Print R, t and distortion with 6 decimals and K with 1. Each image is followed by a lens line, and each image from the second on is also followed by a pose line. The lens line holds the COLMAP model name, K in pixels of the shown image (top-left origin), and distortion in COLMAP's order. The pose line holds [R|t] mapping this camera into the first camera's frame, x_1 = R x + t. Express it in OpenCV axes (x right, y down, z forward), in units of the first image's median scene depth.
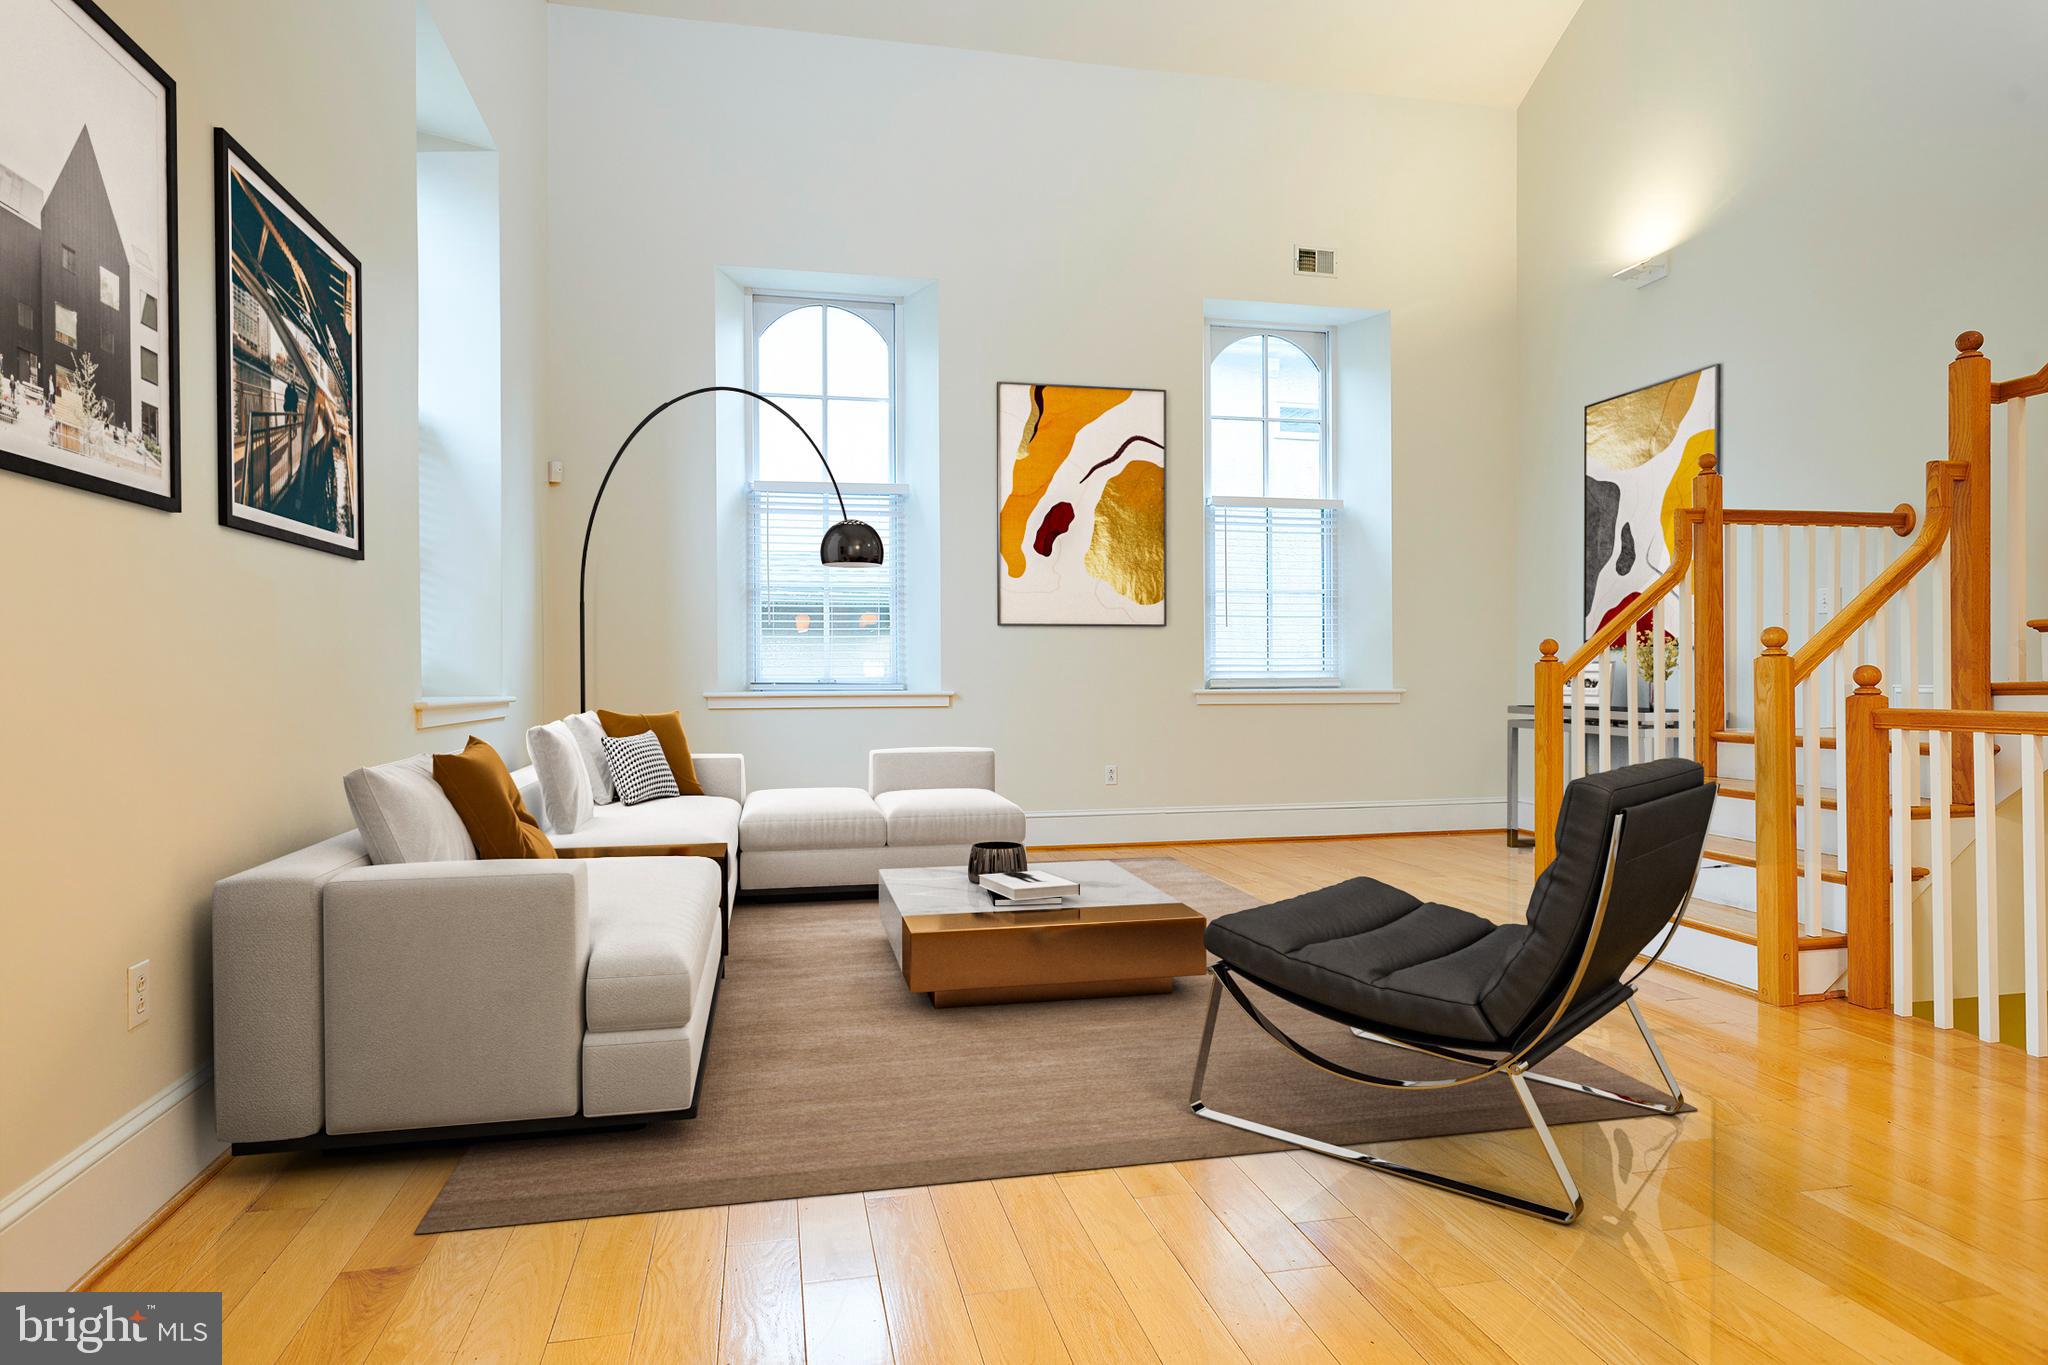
lens RADIAL K [[1172.8, 0, 1020.8], [0, 1172.8, 670.7], [0, 0, 1]] dist [0.002360, -0.003918]
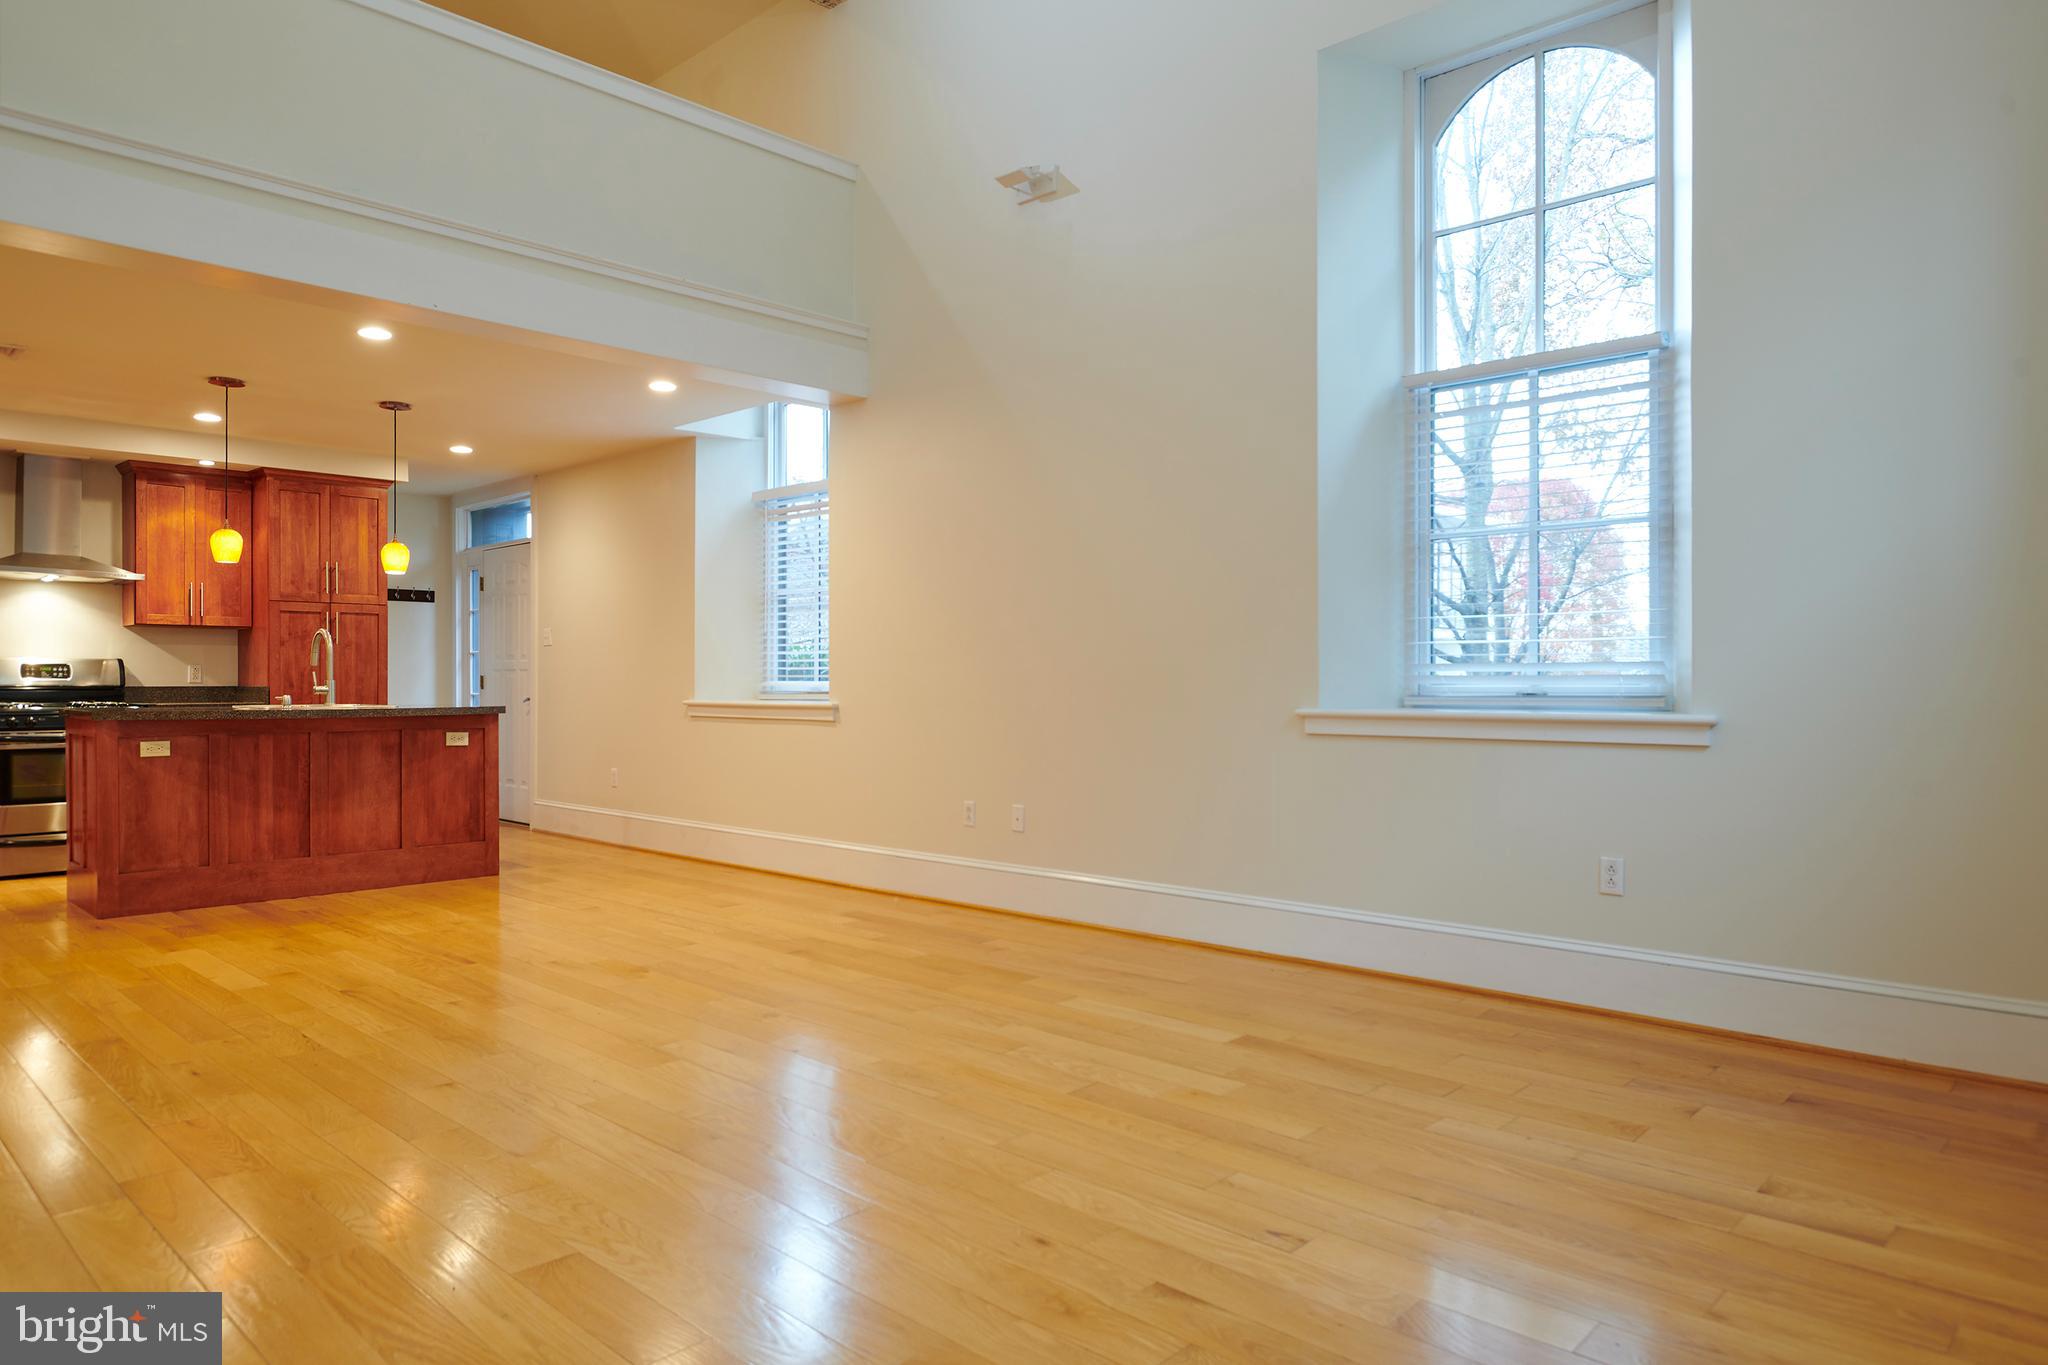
lens RADIAL K [[1272.5, 0, 1032.7], [0, 1272.5, 684.6], [0, 0, 1]] dist [-0.008127, -0.000566]
pose [[-0.823460, 0.005311, -0.567349, 0.229708], [0.008155, 0.999964, -0.002475, 0.002487], [0.567315, -0.006664, -0.823474, 1.123140]]
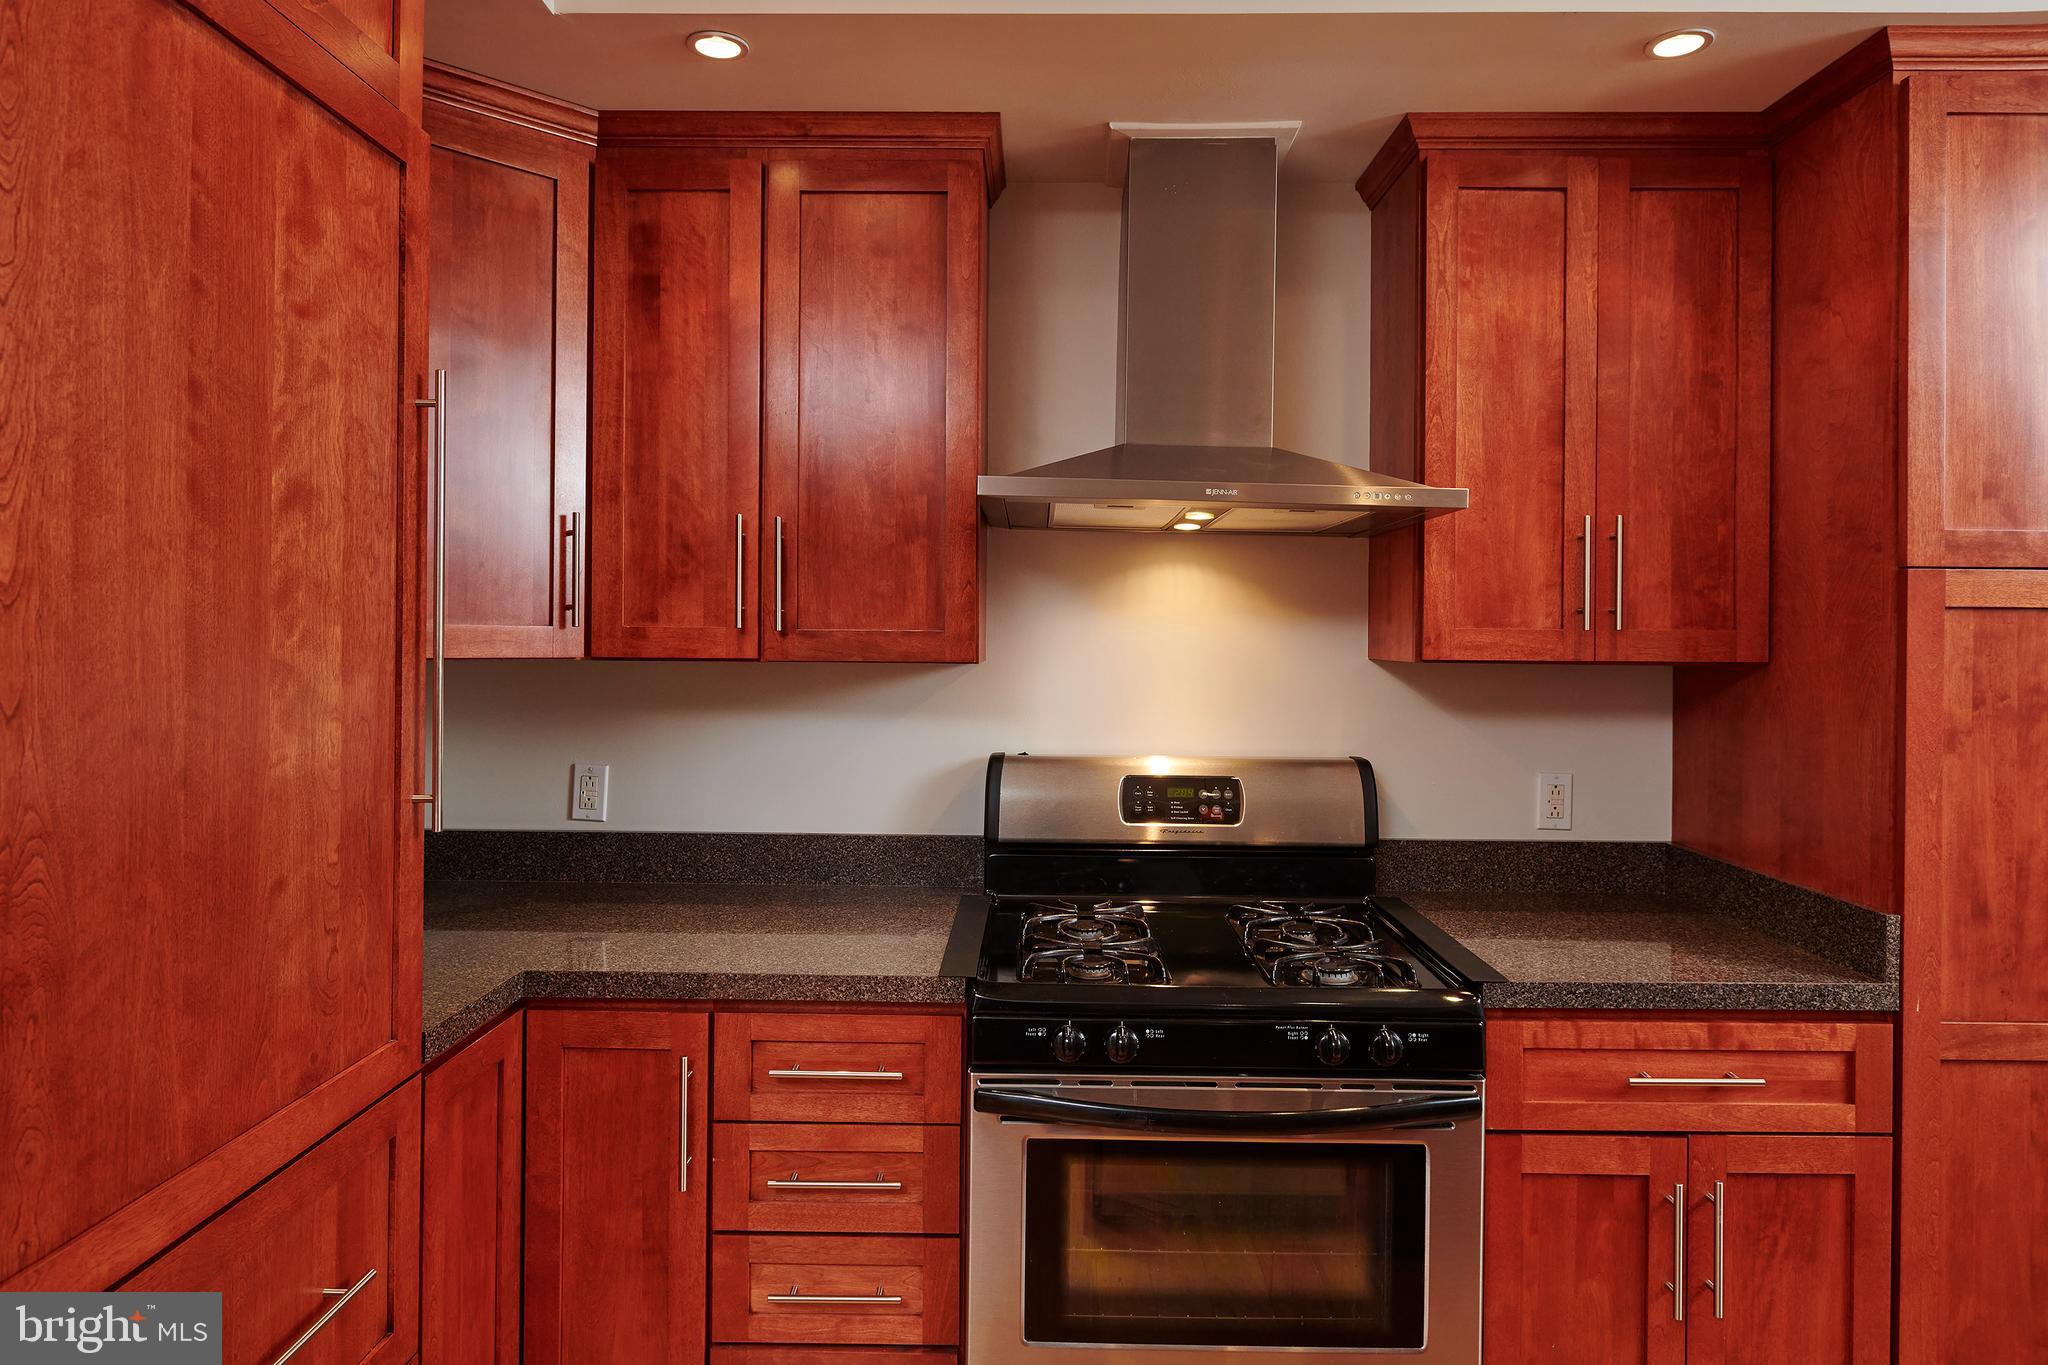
lens RADIAL K [[1172.8, 0, 1025.1], [0, 1172.8, 637.1], [0, 0, 1]] dist [0.002360, -0.003918]
pose [[-0.973692, -0.005005, 0.227812, 0.279043], [-0.006367, 0.999966, -0.005242, -0.065257], [-0.227778, -0.006555, -0.973691, 0.062691]]
